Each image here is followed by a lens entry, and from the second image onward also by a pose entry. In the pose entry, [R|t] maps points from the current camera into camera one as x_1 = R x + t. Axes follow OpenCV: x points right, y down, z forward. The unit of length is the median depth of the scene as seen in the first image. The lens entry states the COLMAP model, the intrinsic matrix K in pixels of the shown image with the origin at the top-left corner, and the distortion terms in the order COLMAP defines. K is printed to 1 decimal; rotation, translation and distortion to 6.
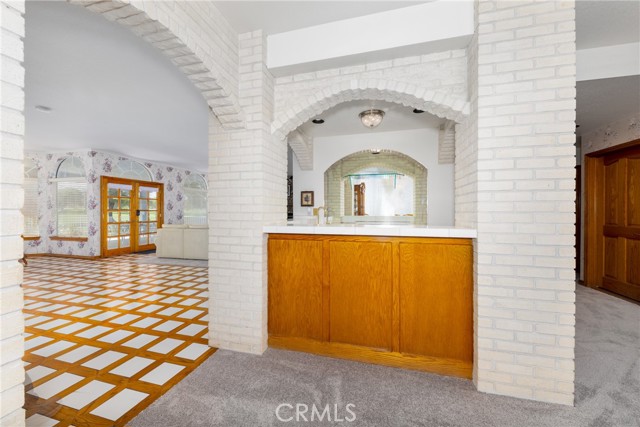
lens RADIAL K [[224.3, 0, 322.7], [0, 224.3, 213.6], [0, 0, 1]] dist [-0.000479, -0.000079]
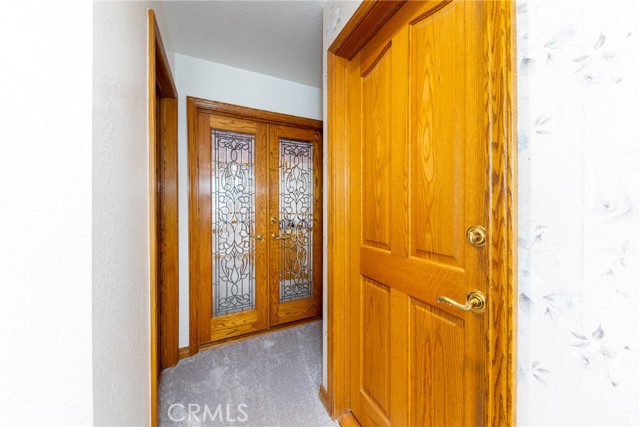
lens RADIAL K [[224.3, 0, 319.0], [0, 224.3, 210.7], [0, 0, 1]] dist [-0.000479, -0.000079]
pose [[0.758254, -0.005472, 0.651936, 1.007900], [0.000829, 0.999972, 0.007429, -0.004933], [-0.651958, -0.005093, 0.758238, 0.803257]]
